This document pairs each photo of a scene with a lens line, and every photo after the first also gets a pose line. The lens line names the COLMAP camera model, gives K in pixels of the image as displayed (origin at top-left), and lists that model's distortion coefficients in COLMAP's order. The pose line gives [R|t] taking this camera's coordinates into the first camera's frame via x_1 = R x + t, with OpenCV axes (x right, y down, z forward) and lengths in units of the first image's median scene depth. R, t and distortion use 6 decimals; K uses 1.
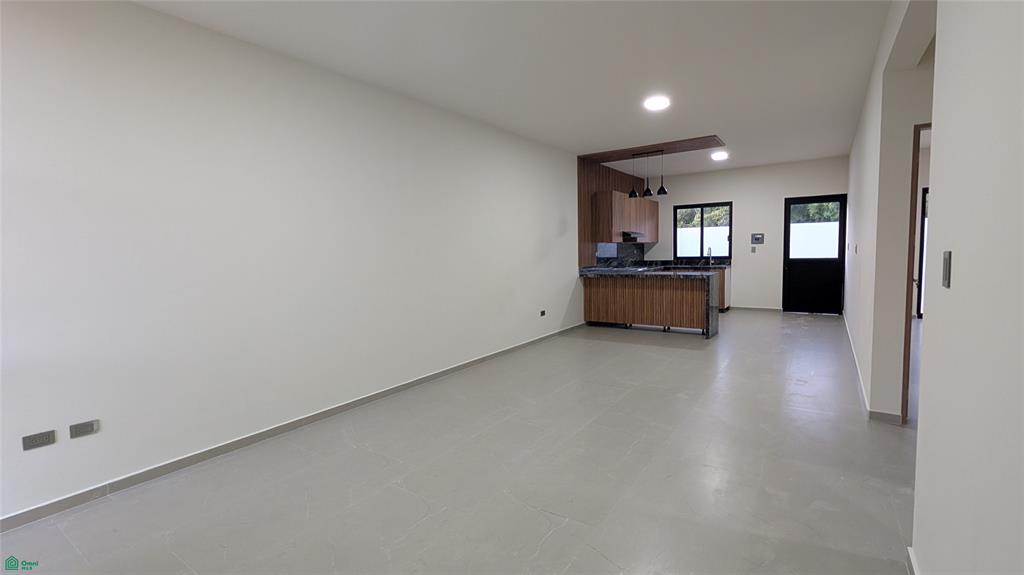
lens RADIAL K [[453.8, 0, 511.0], [0, 453.8, 285.8], [0, 0, 1]] dist [0.000331, 0.000208]
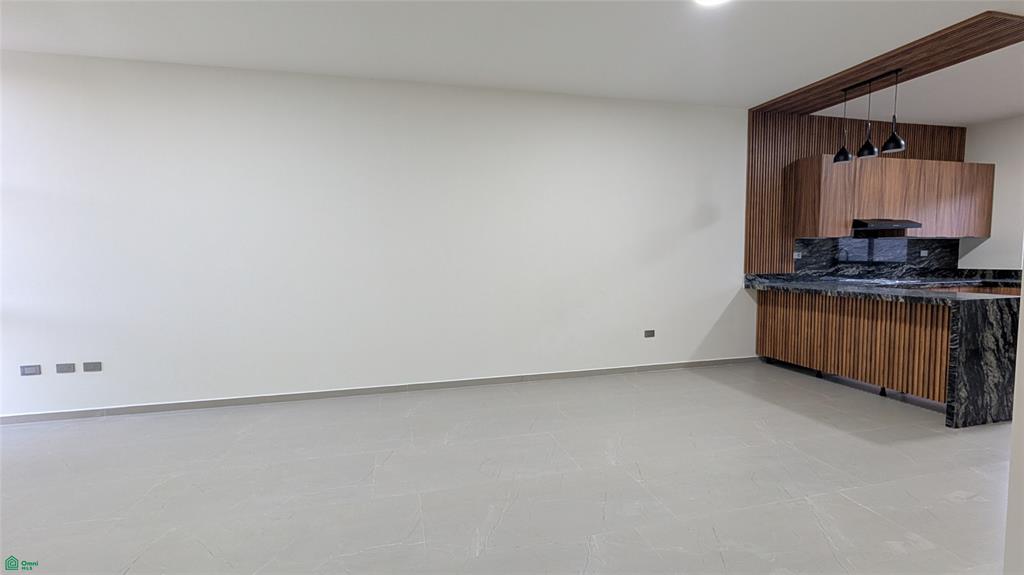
lens RADIAL K [[453.8, 0, 511.0], [0, 453.8, 285.8], [0, 0, 1]] dist [0.000331, 0.000208]
pose [[0.754372, 0.060835, -0.653622, 0.286597], [-0.059741, 0.997927, 0.023931, -0.016096], [0.653723, 0.020996, 0.756443, 0.223129]]
